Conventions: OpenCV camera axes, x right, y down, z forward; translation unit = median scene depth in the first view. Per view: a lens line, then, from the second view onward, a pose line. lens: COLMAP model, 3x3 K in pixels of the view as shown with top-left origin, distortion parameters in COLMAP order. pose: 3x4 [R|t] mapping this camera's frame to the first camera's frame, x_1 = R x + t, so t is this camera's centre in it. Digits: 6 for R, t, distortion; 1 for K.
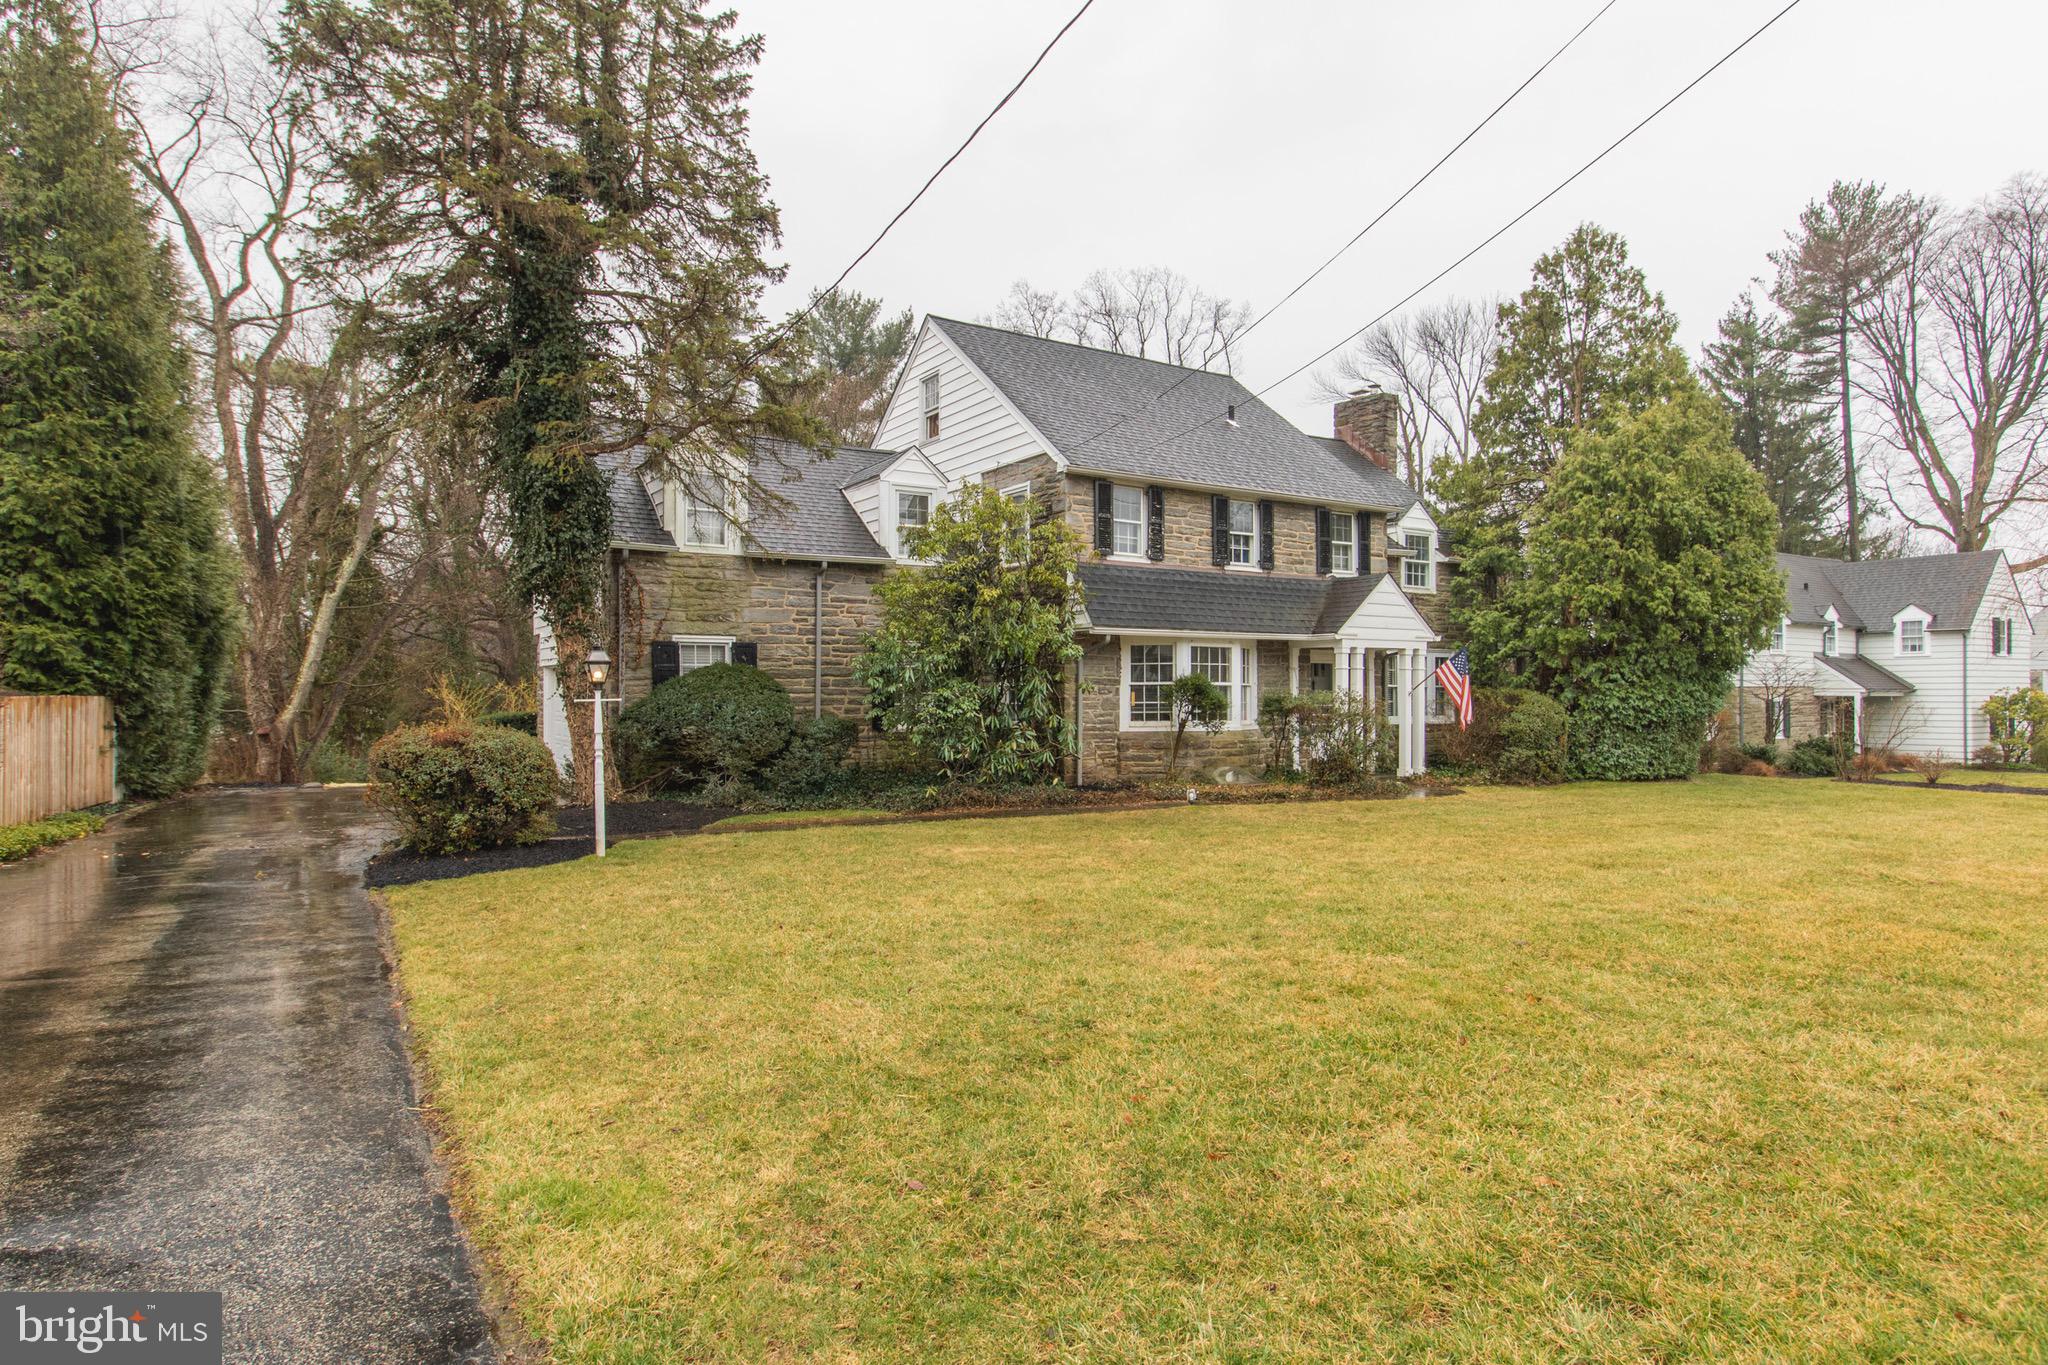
lens RADIAL K [[1163.9, 0, 1024.2], [0, 1163.9, 691.7], [0, 0, 1]] dist [0.008701, 0.000690]
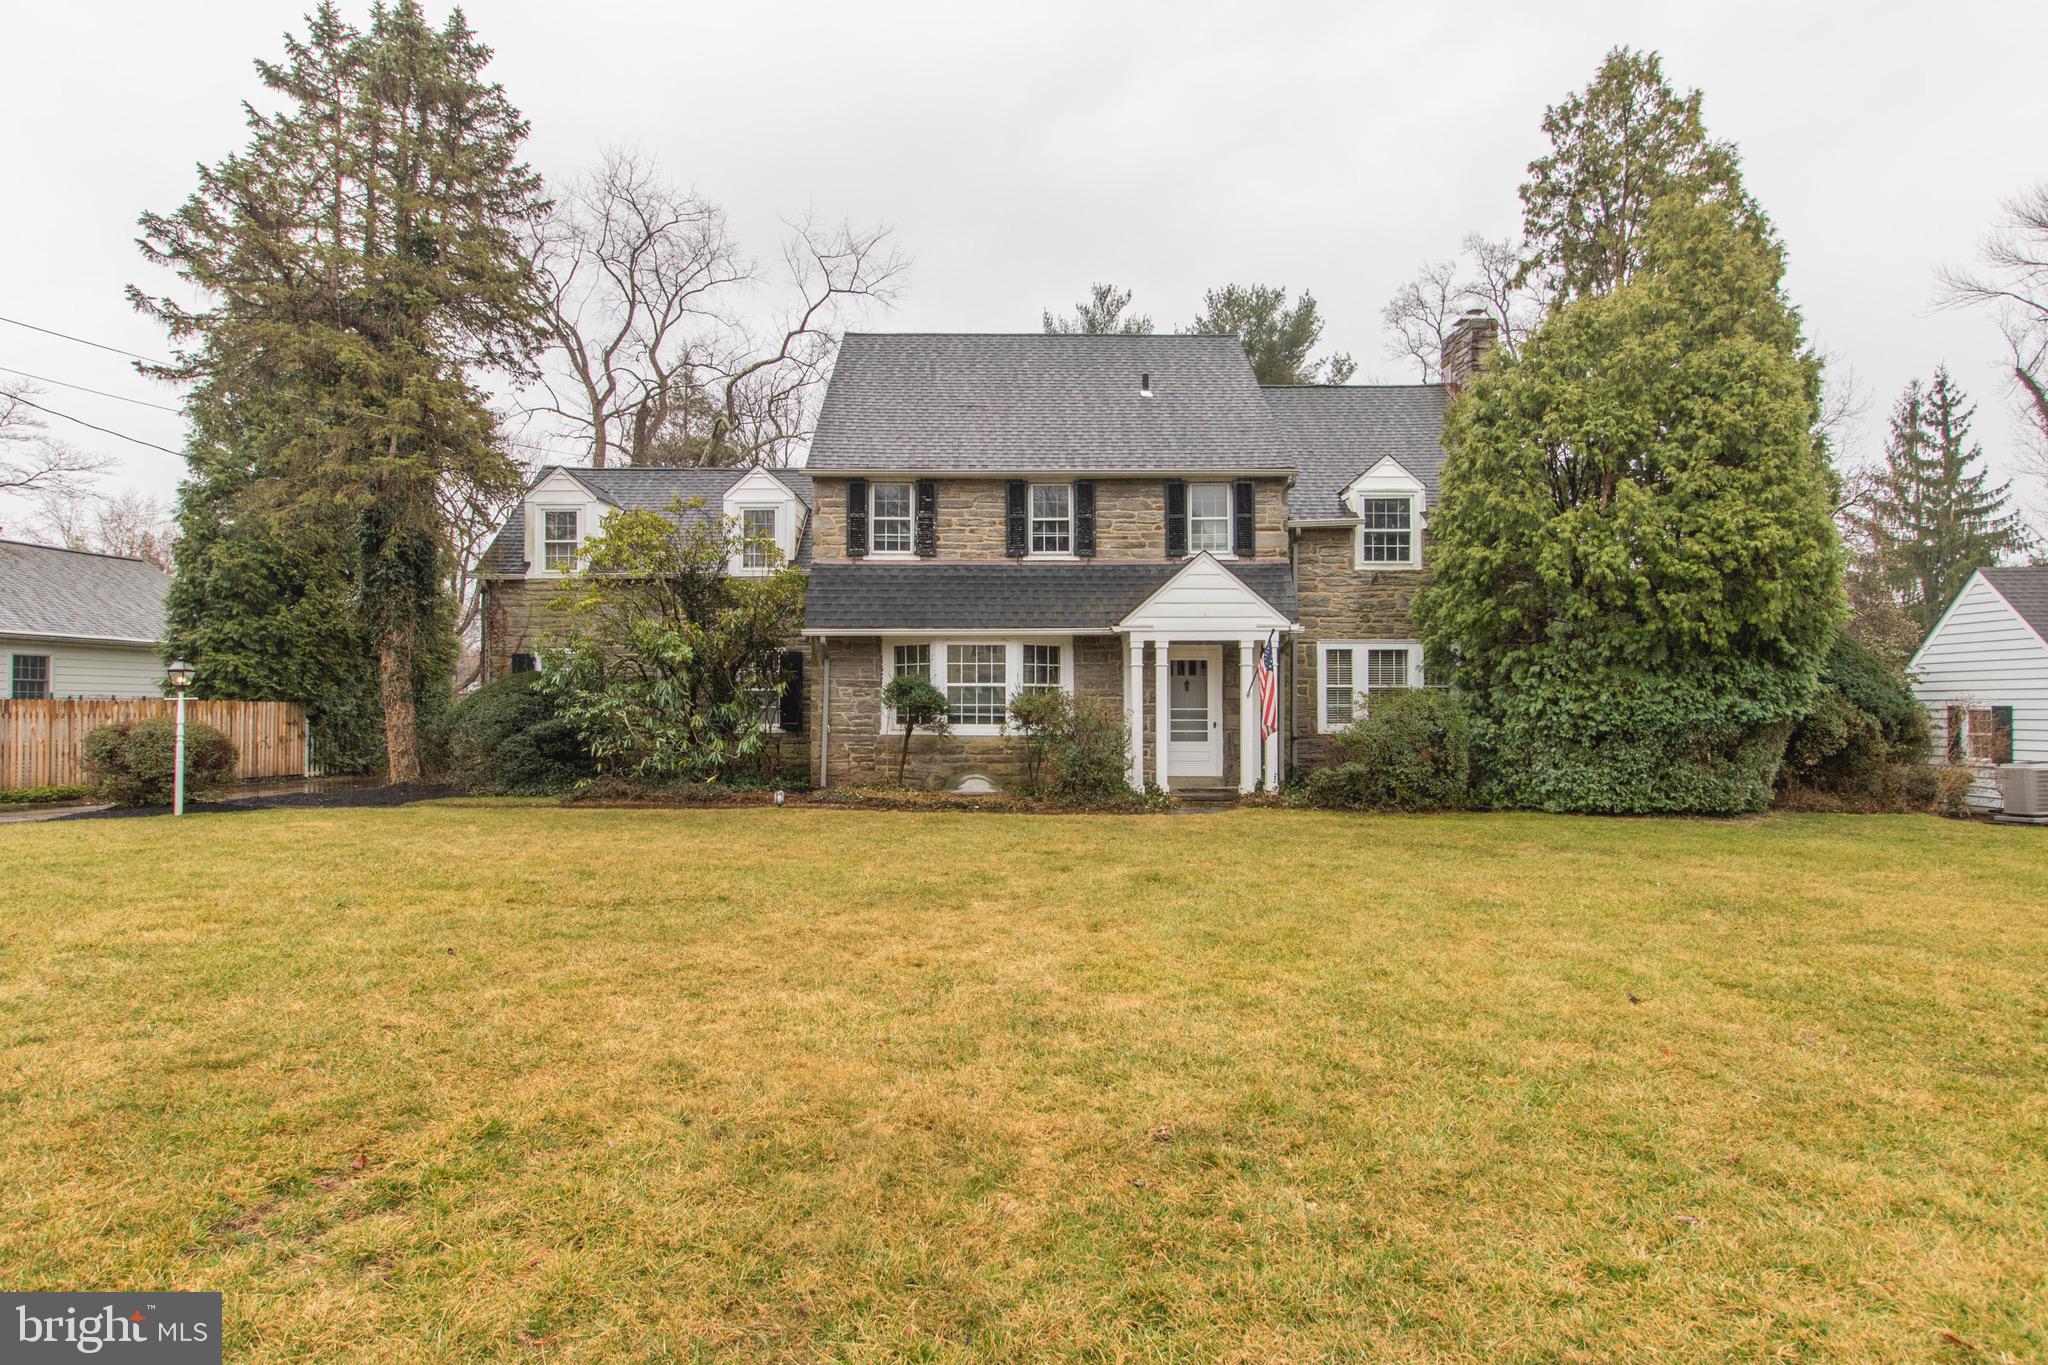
lens RADIAL K [[1209.4, 0, 1023.9], [0, 1209.4, 682.0], [0, 0, 1]] dist [0.001986, 0.000387]
pose [[0.840609, -0.012757, -0.541492, 0.709018], [0.002047, 0.999790, -0.020376, 0.010646], [0.541638, 0.016020, 0.840459, 0.206496]]
